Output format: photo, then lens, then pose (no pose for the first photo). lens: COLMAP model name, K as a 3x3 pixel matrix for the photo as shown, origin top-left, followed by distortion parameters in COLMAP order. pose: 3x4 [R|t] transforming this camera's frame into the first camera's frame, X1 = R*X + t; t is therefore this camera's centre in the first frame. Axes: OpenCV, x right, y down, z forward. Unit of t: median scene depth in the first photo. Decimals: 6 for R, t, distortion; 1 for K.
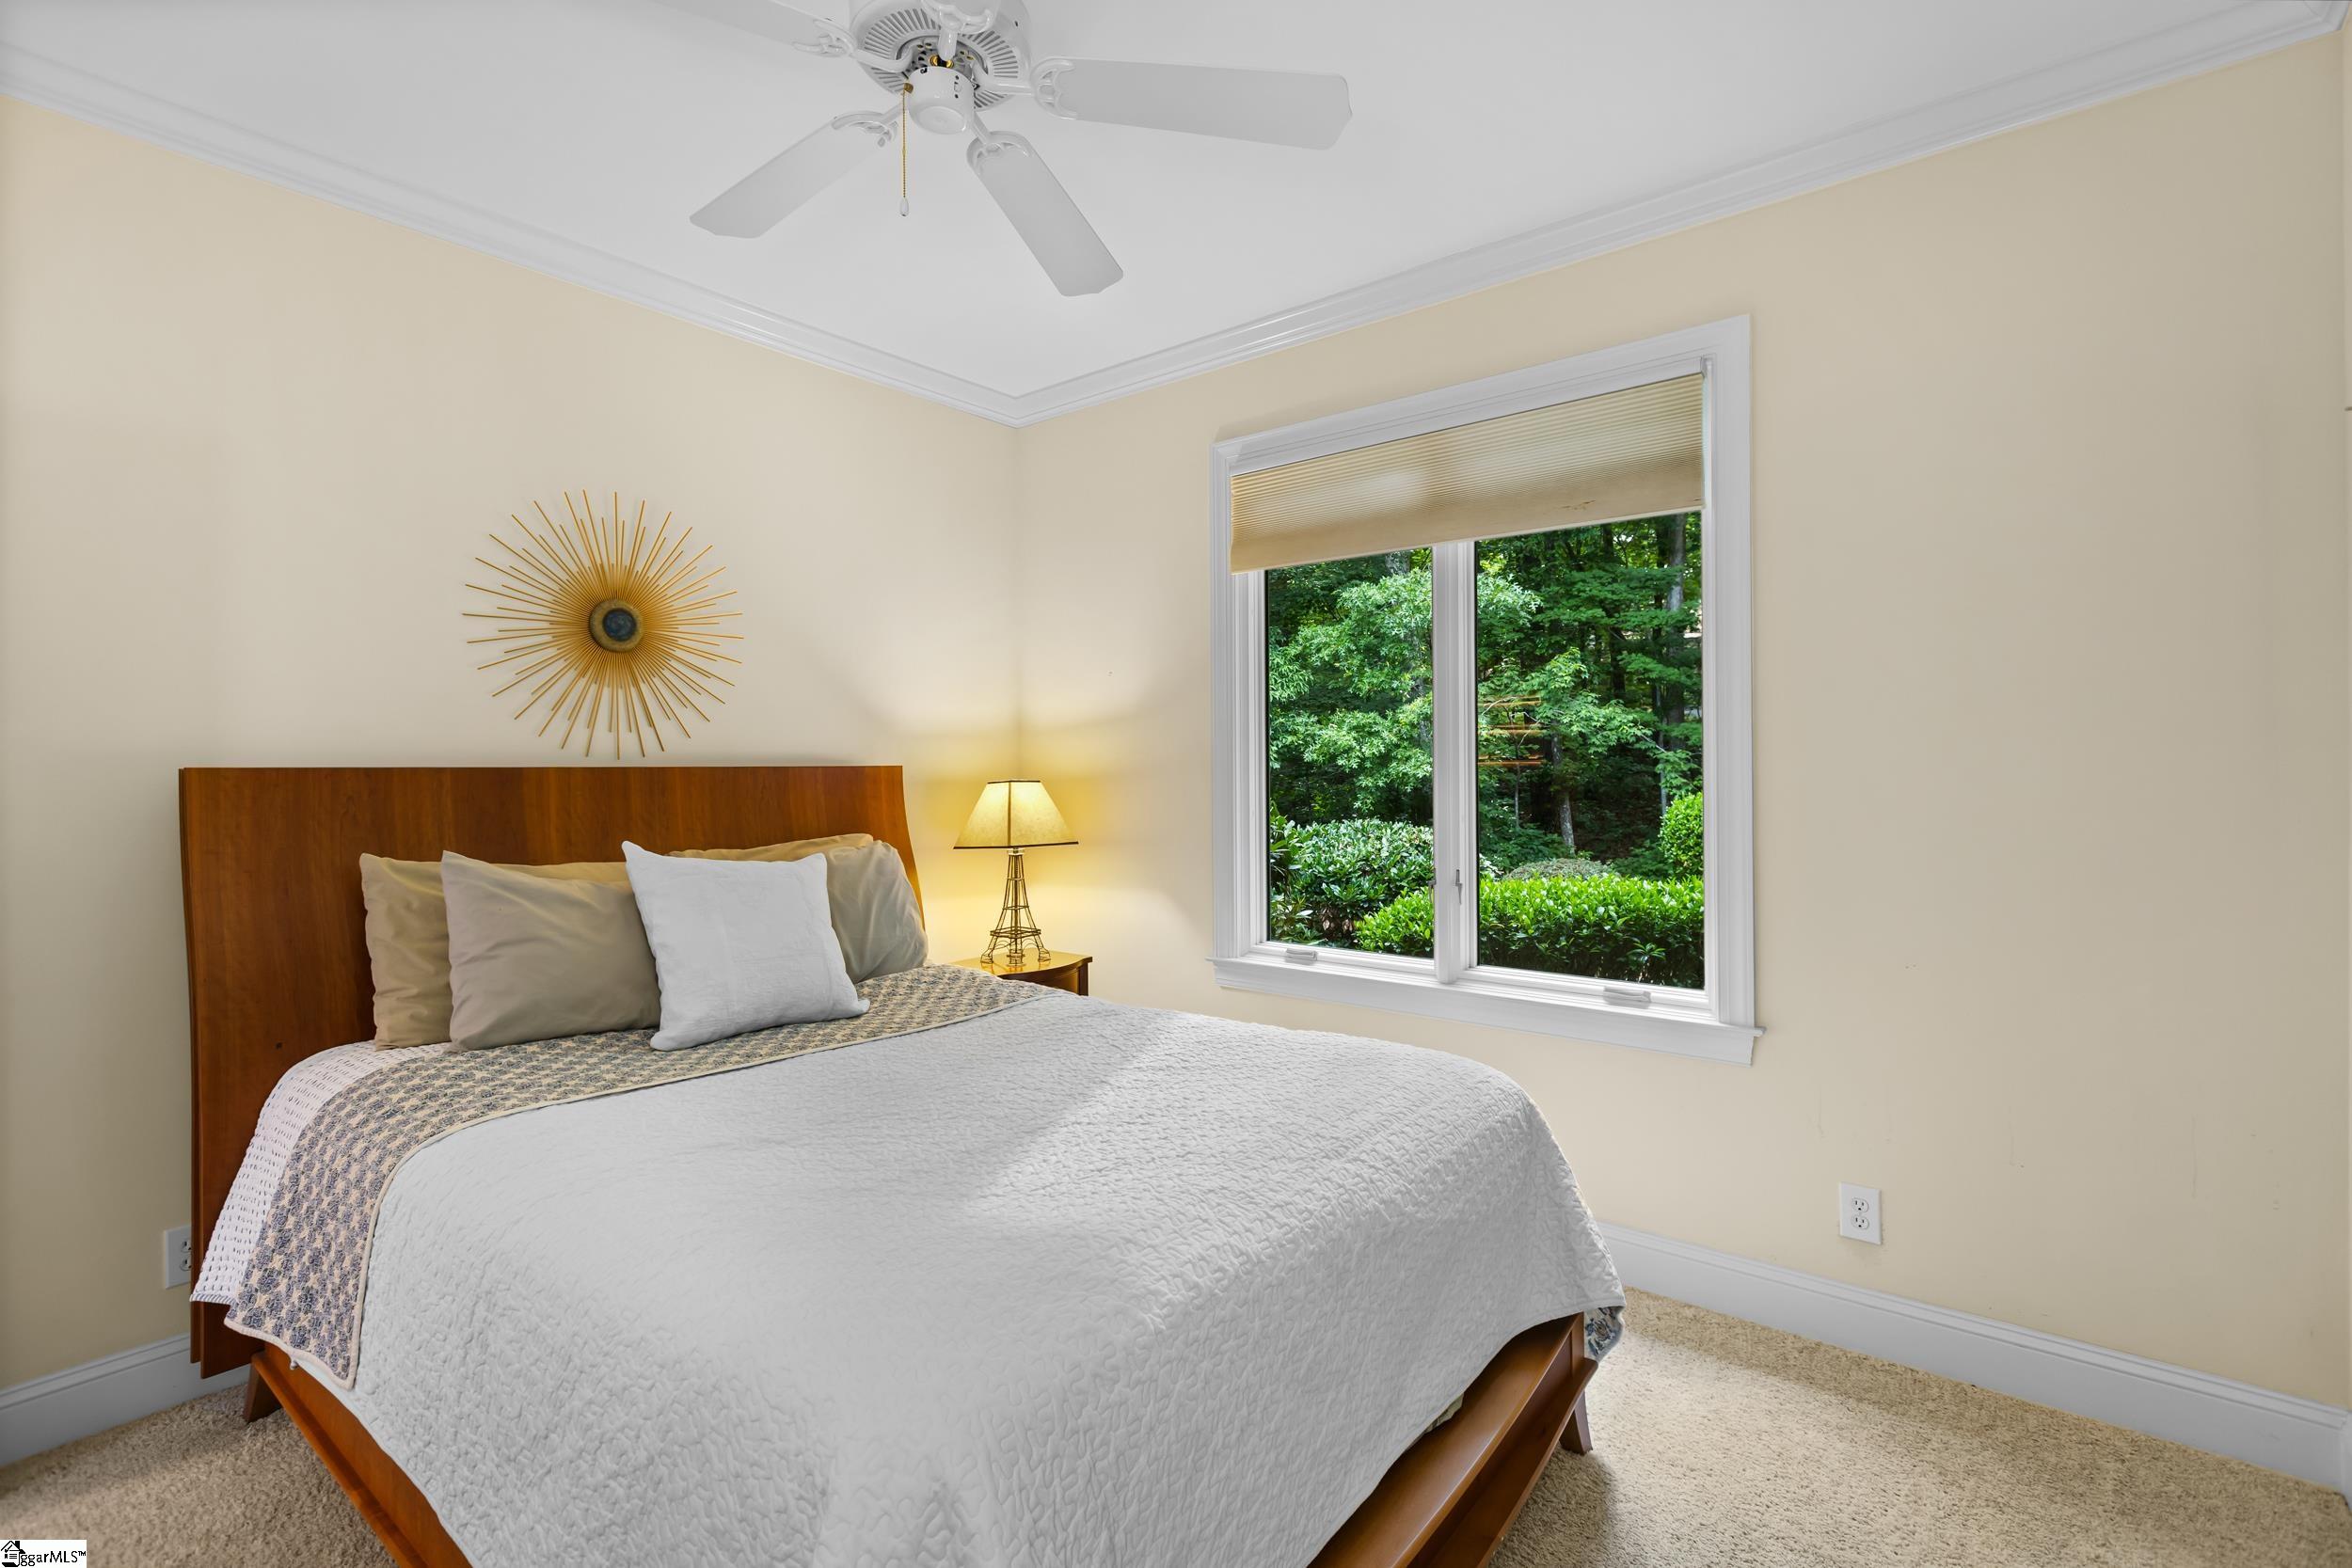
lens RADIAL K [[1071.9, 0, 1171.8], [0, 1071.9, 774.6], [0, 0, 1]] dist [0.005133, -0.000973]
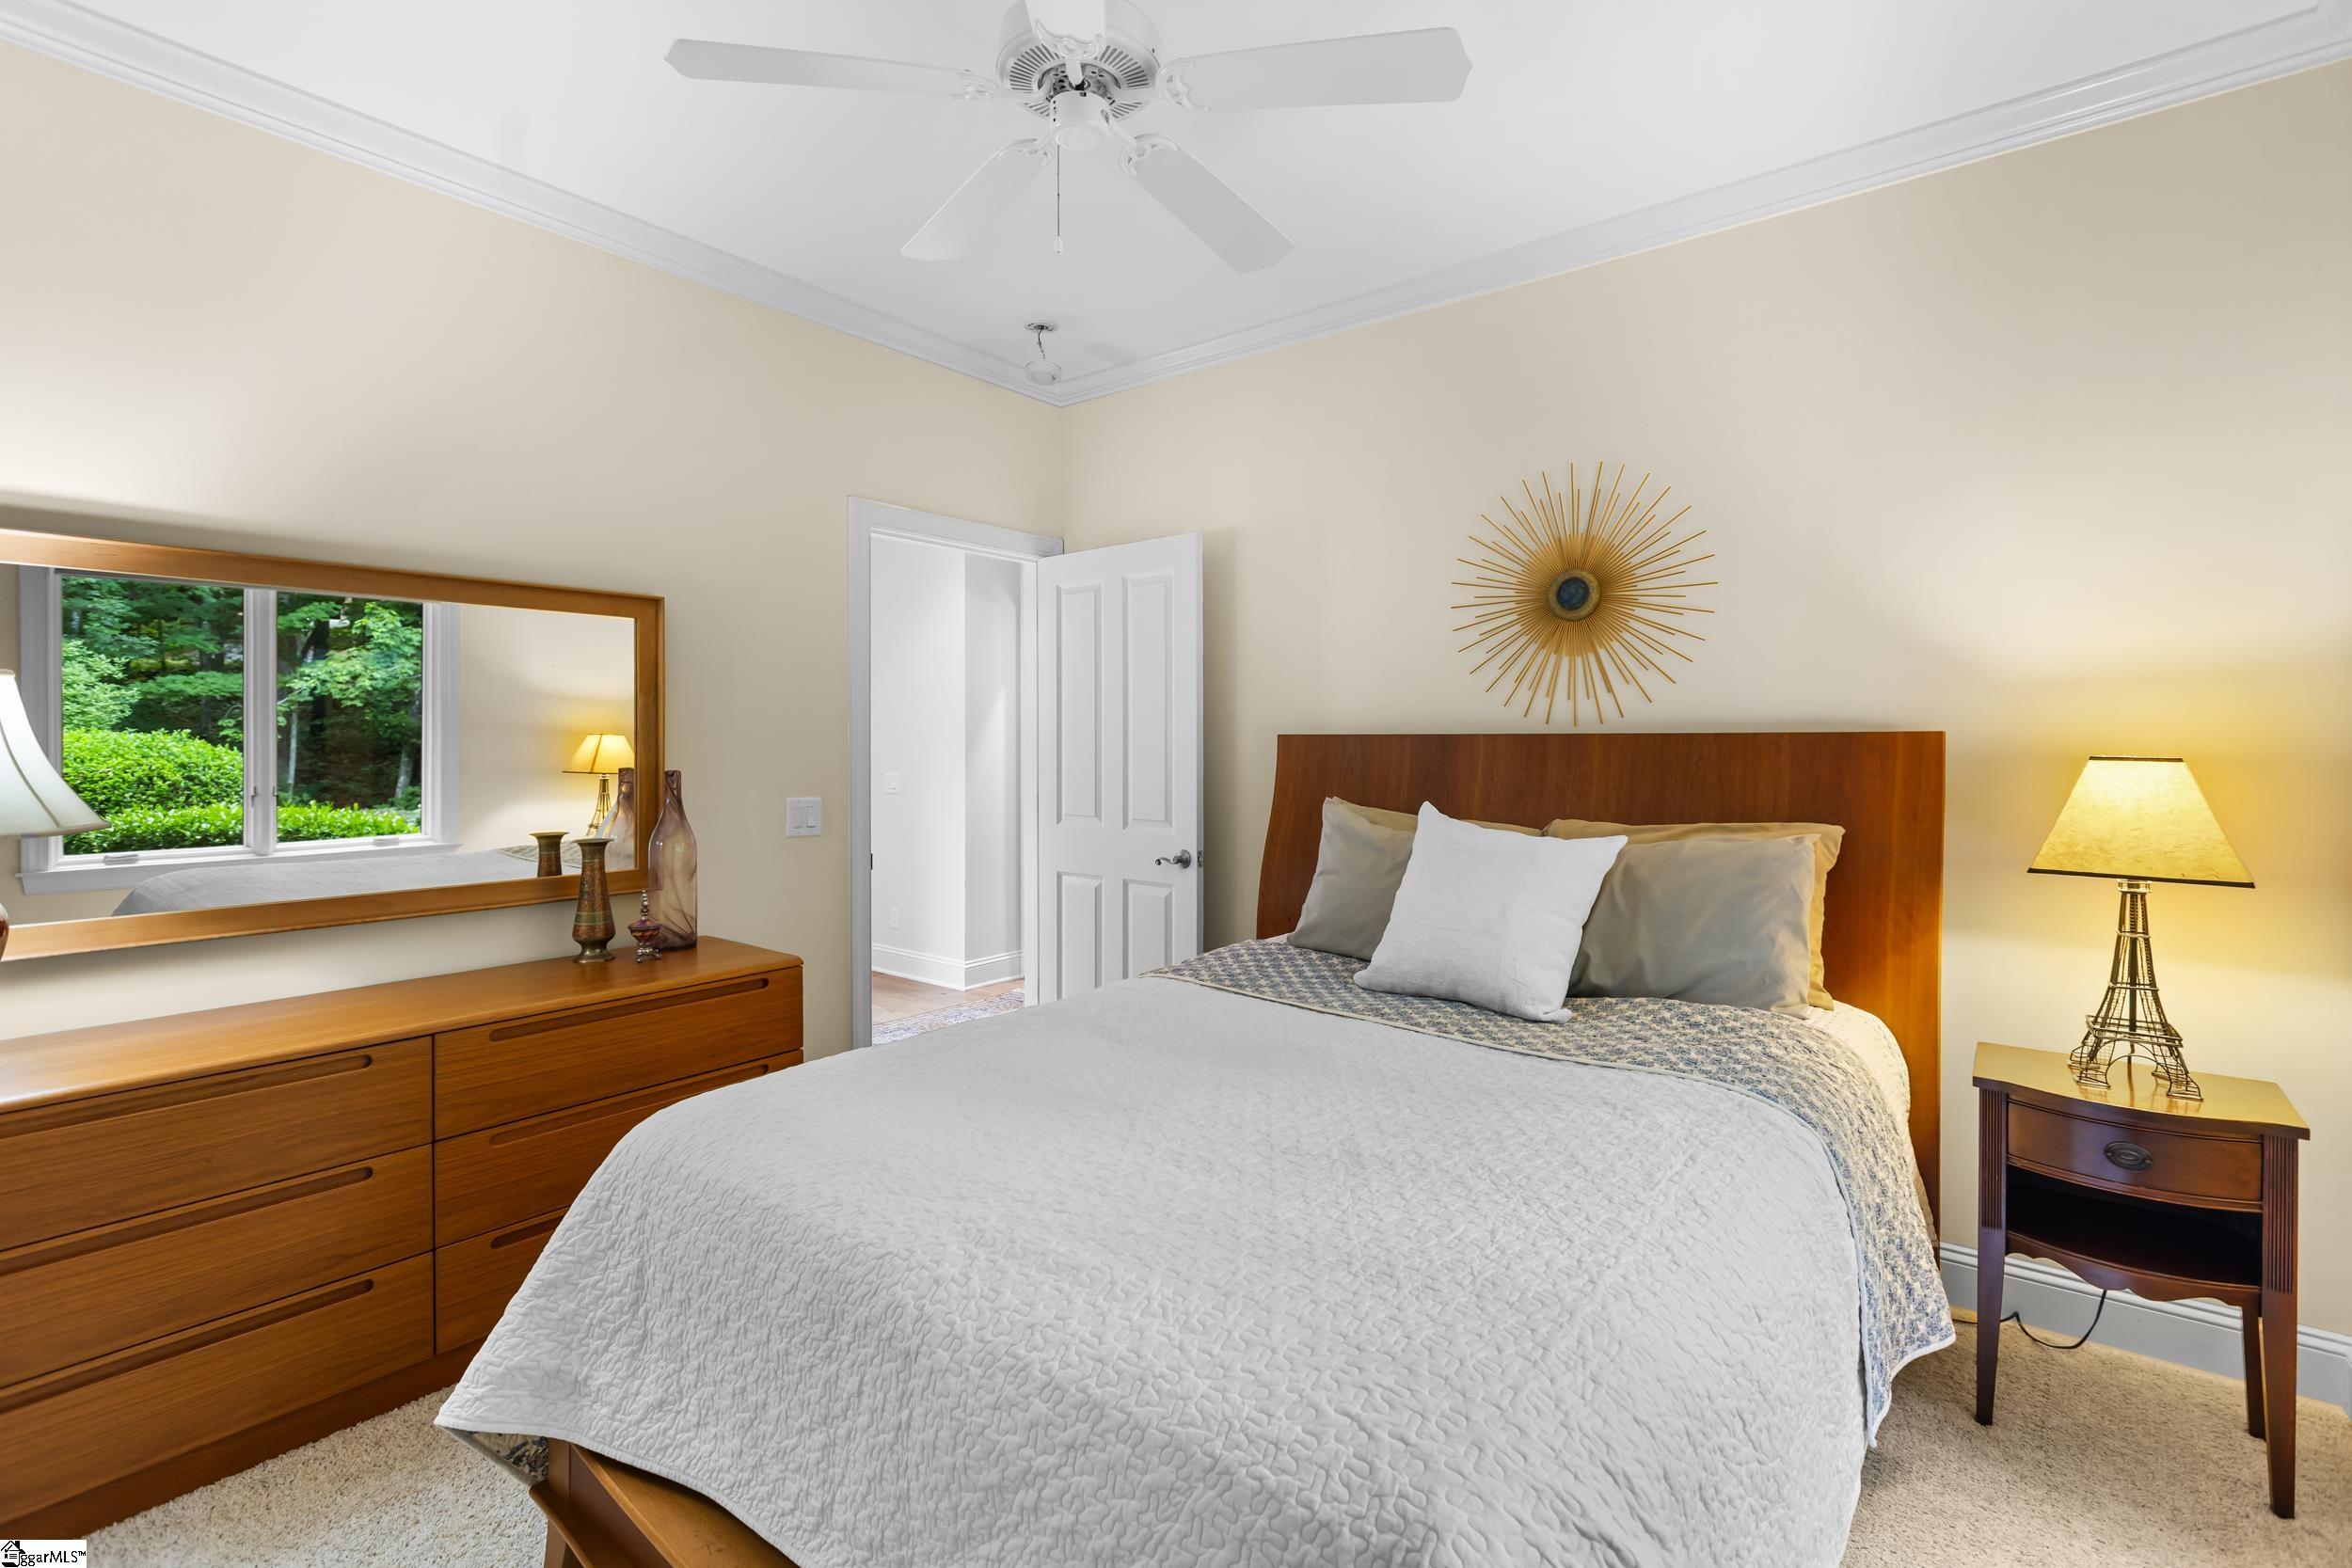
lens RADIAL K [[1071.9, 0, 1173.6], [0, 1071.9, 750.4], [0, 0, 1]] dist [0.005133, -0.000973]
pose [[0.027416, 0.014324, -0.999521, 0.489310], [-0.007424, 0.999873, 0.014126, -0.002737], [0.999597, 0.007033, 0.027519, 0.594081]]
